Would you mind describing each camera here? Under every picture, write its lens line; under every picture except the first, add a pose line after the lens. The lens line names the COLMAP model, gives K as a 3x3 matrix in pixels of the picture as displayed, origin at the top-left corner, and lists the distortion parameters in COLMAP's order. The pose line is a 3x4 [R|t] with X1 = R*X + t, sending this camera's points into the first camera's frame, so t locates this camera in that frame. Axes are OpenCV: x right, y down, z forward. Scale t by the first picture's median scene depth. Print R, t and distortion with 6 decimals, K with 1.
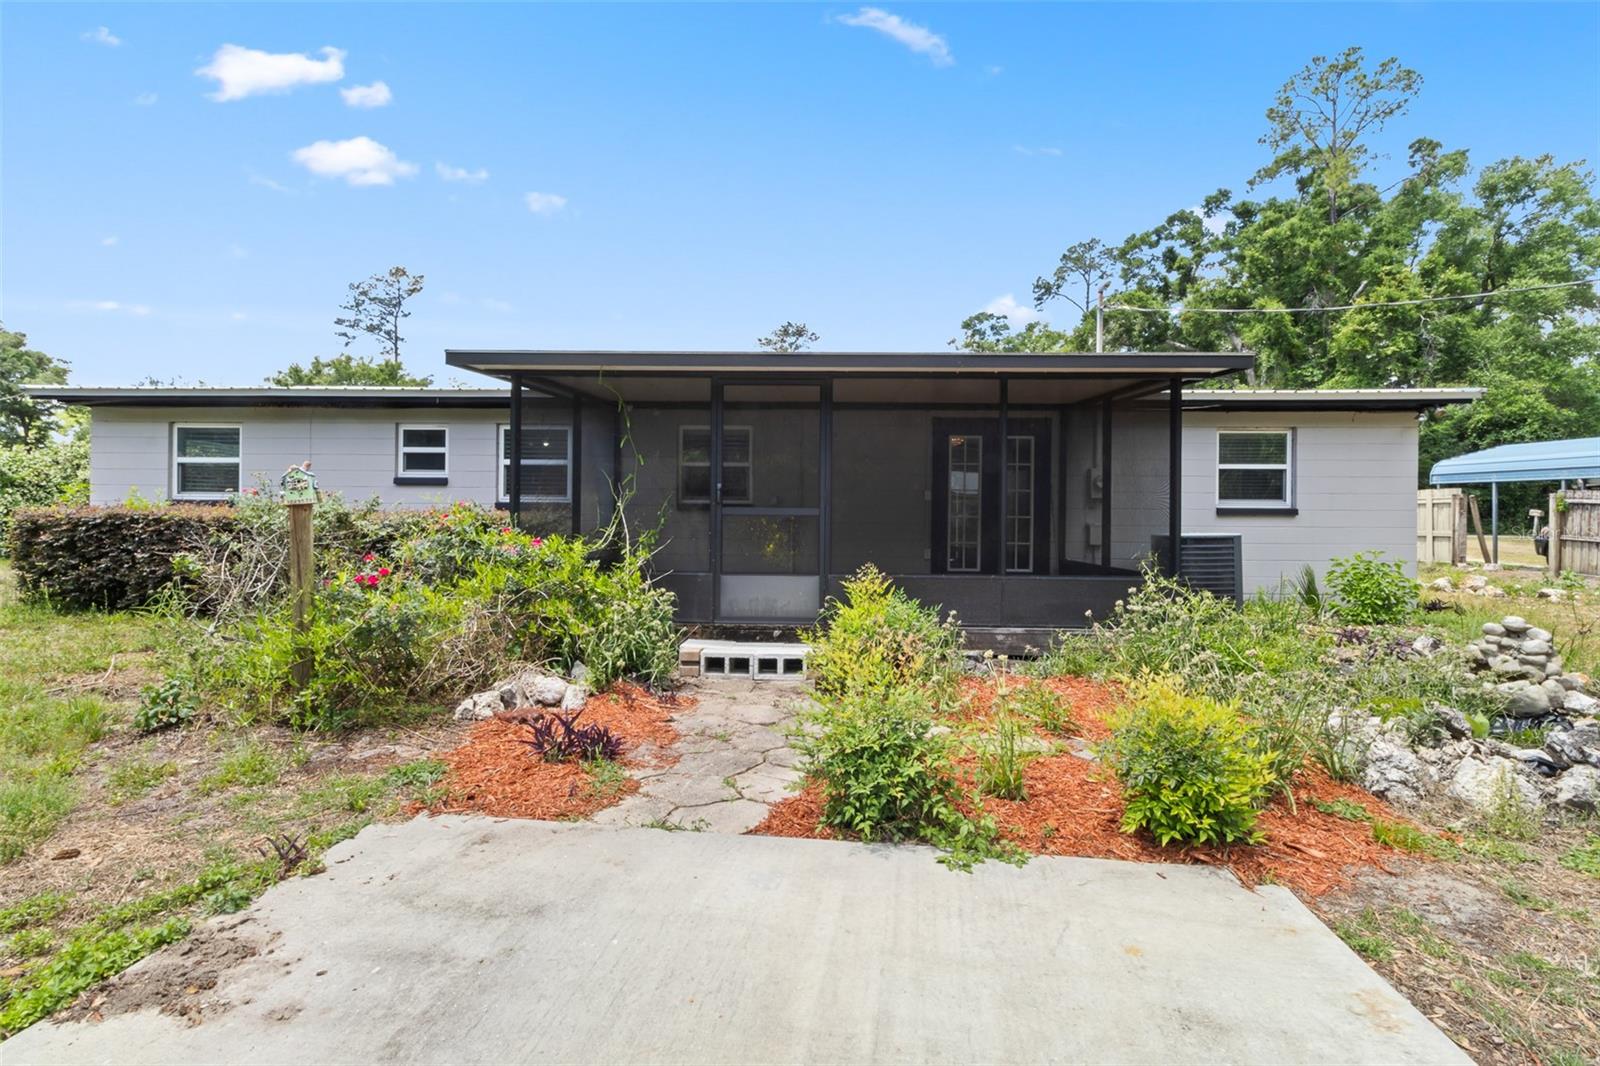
lens RADIAL K [[755.5, 0, 812.0], [0, 755.5, 512.0], [0, 0, 1]] dist [0.001885, -0.001555]
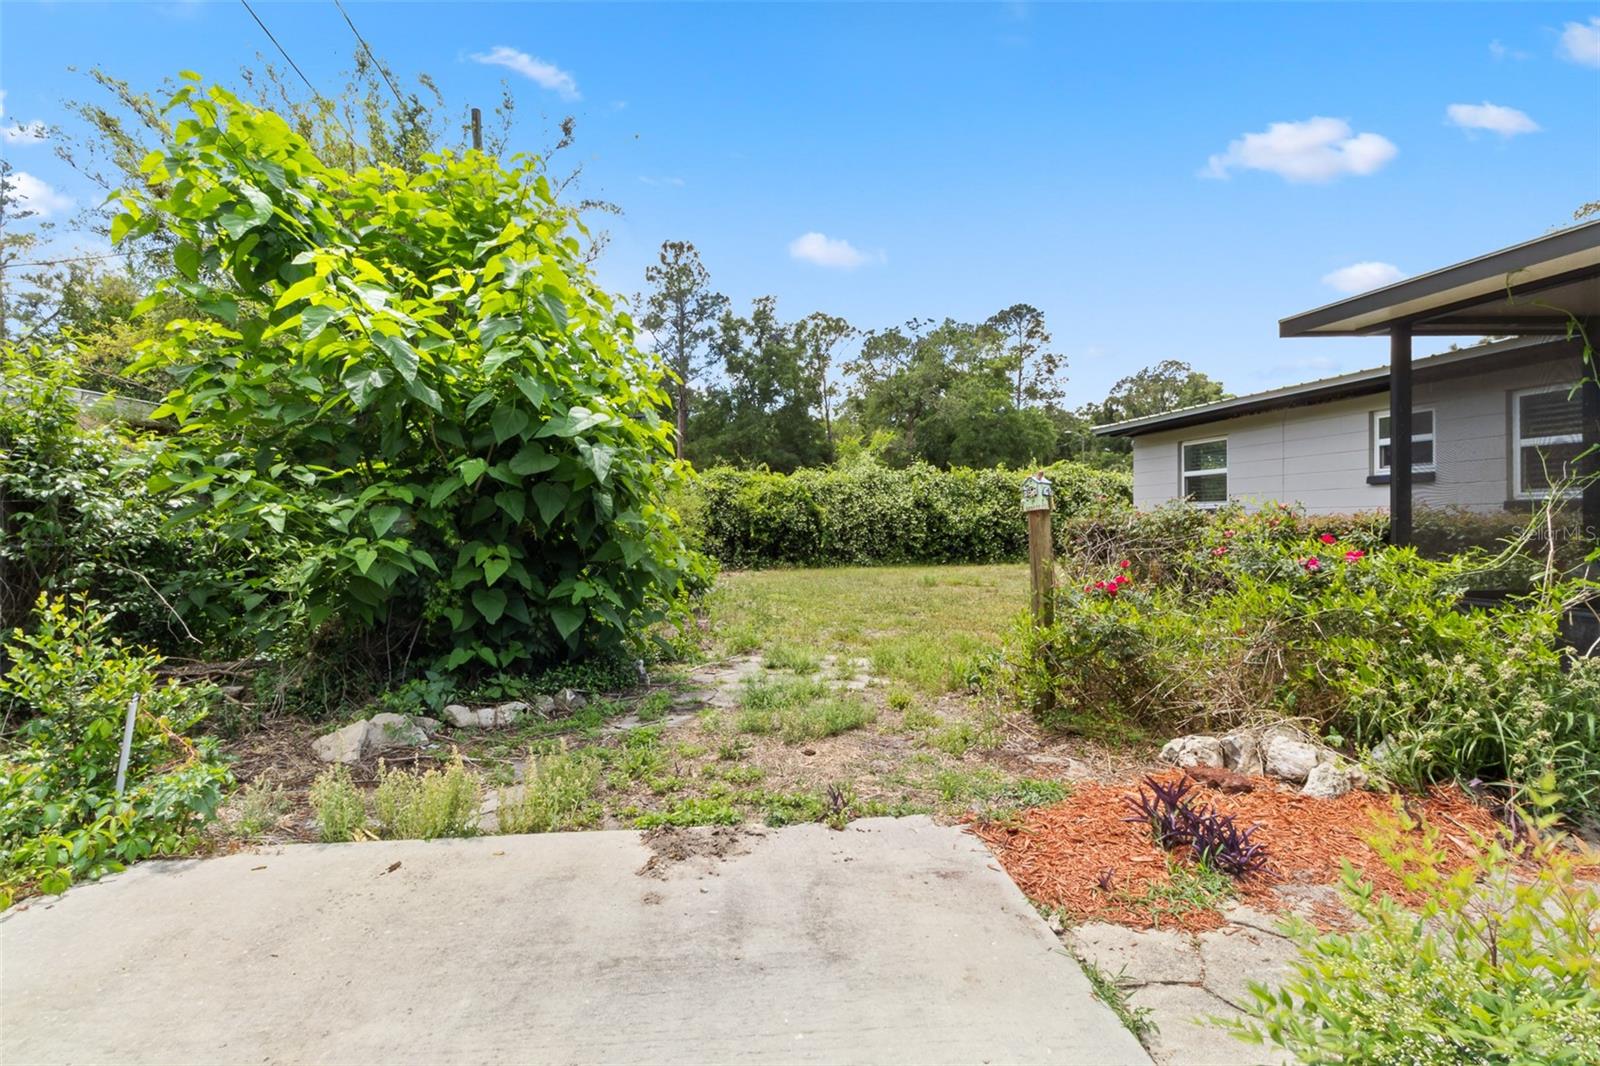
lens RADIAL K [[755.5, 0, 812.0], [0, 755.5, 512.0], [0, 0, 1]] dist [0.001885, -0.001555]
pose [[0.212687, -0.023909, -0.976828, 0.378860], [0.009061, 0.999706, -0.022496, 0.019132], [0.977078, -0.004066, 0.212841, 0.587823]]
